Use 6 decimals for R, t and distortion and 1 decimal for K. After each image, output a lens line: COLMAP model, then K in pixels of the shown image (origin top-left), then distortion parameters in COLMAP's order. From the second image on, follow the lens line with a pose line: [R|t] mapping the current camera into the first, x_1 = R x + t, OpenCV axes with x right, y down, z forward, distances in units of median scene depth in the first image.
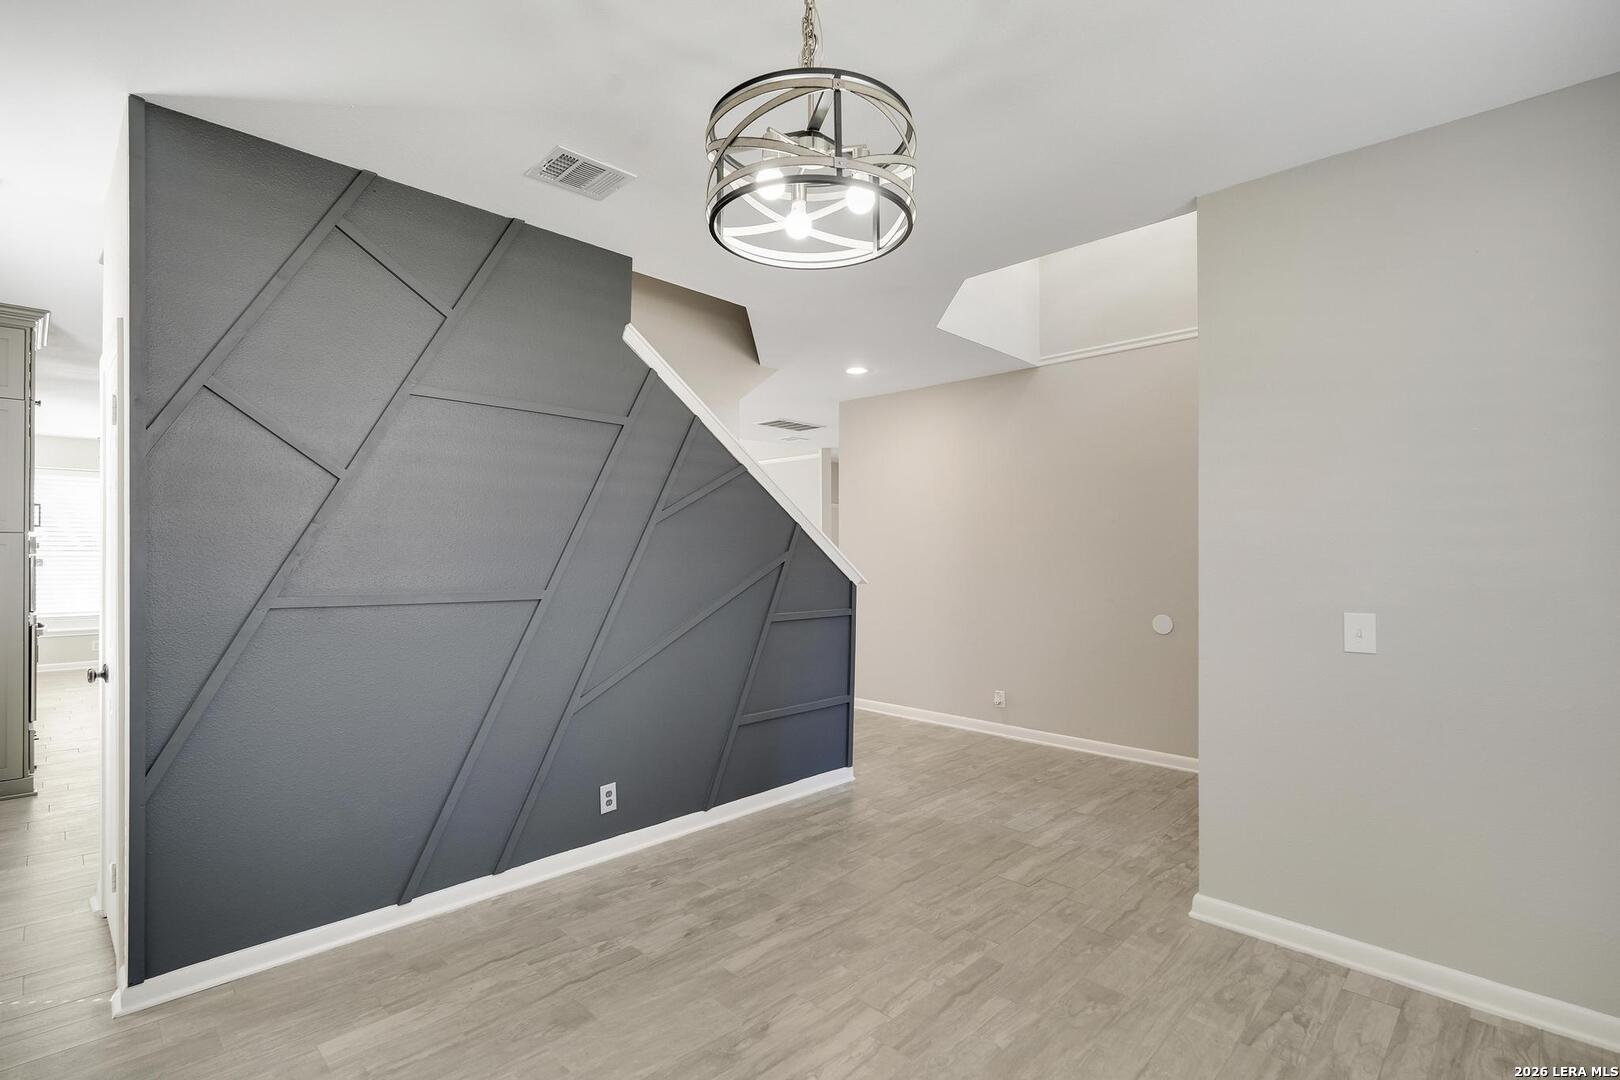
lens RADIAL K [[835.1, 0, 809.0], [0, 835.1, 544.0], [0, 0, 1]] dist [-0.000303, 0.001212]
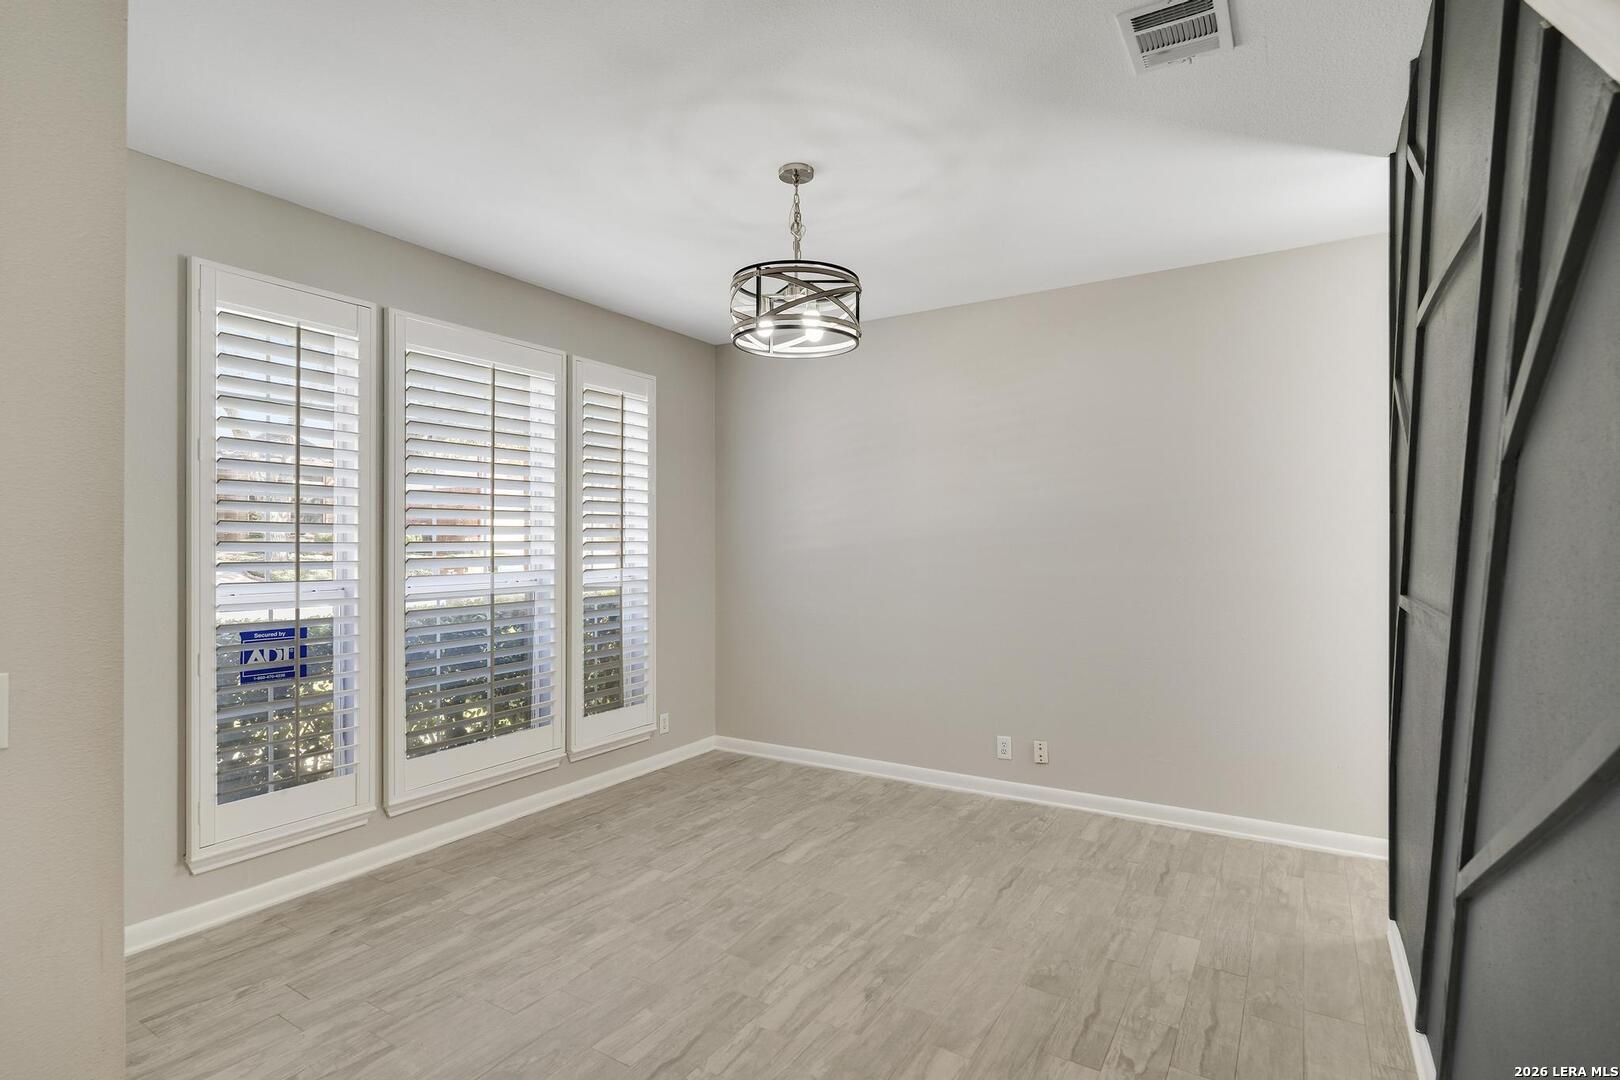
lens RADIAL K [[835.1, 0, 805.7], [0, 835.1, 538.5], [0, 0, 1]] dist [-0.000303, 0.001212]
pose [[-0.979628, -0.003769, -0.200785, 0.198339], [0.000234, 0.999802, -0.019907, 0.014798], [0.200820, -0.019549, -0.979433, 1.678039]]
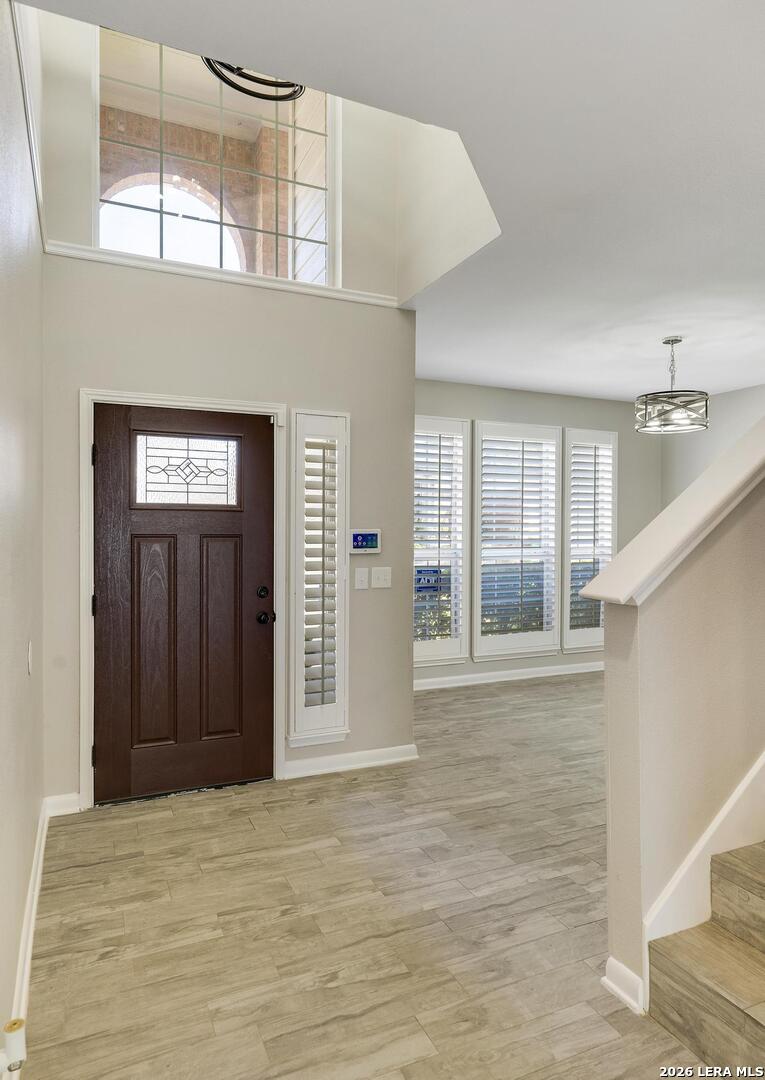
lens RADIAL K [[671.2, 0, 376.3], [0, 671.2, 535.6], [0, 0, 1]] dist [-0.003286, -0.002034]
pose [[-0.927914, -0.010708, 0.372640, 0.056278], [-0.012864, 0.999912, -0.003298, 0.019649], [-0.372572, -0.007854, -0.927970, 2.416197]]
